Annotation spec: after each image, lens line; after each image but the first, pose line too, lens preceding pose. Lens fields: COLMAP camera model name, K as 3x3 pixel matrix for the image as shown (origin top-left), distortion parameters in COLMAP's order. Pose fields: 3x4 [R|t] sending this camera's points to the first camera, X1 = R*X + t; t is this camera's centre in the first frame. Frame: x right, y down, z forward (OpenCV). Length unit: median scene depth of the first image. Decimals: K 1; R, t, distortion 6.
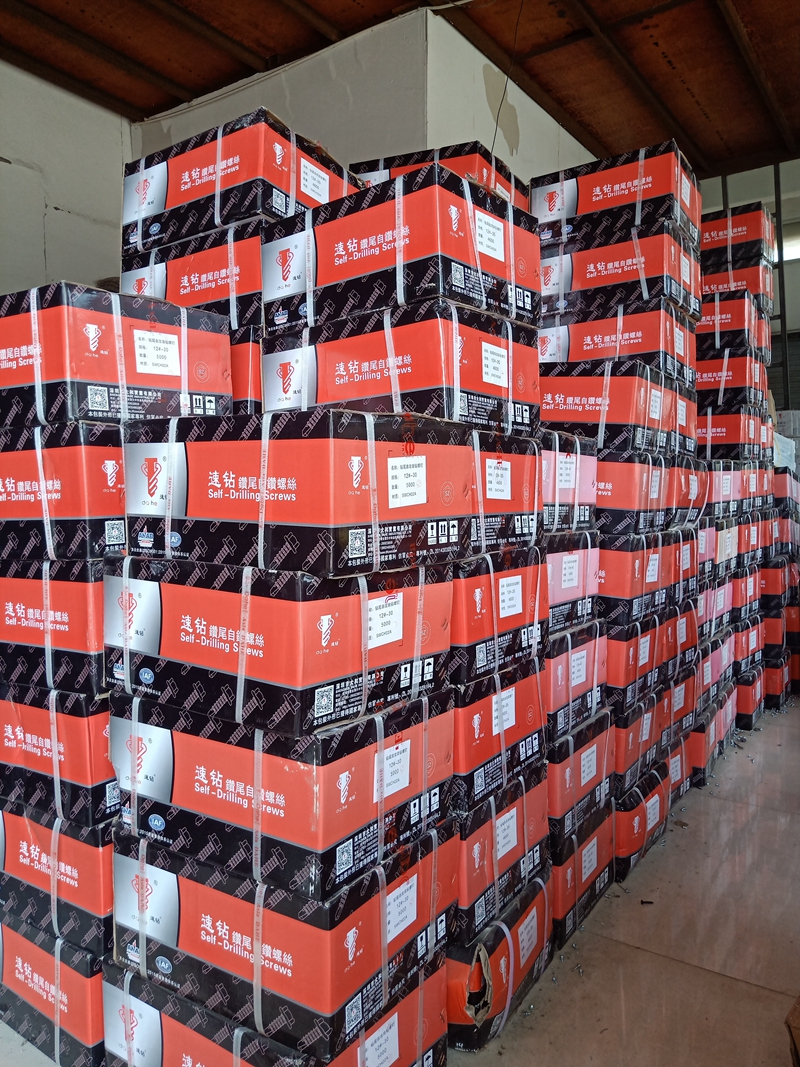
lens RADIAL K [[795.8, 0, 402.6], [0, 795.8, 531.8], [0, 0, 1]] dist [0.041042, -0.026725]
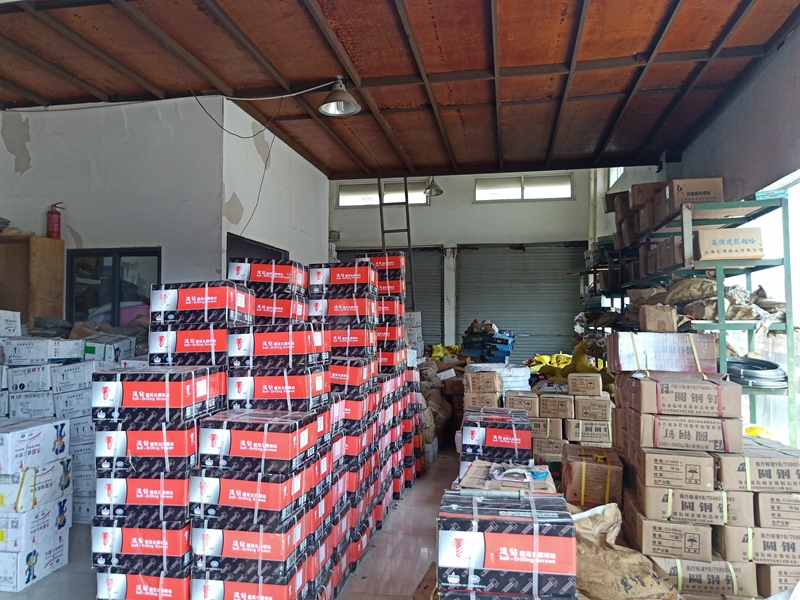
lens RADIAL K [[596.7, 0, 400.5], [0, 596.7, 300.3], [0, 0, 1]] dist [0.041042, -0.026725]
pose [[0.912151, 0.023768, 0.409165, -0.487010], [0.012055, 0.996329, -0.084748, -0.311698], [-0.409677, 0.082236, 0.908516, -1.054760]]
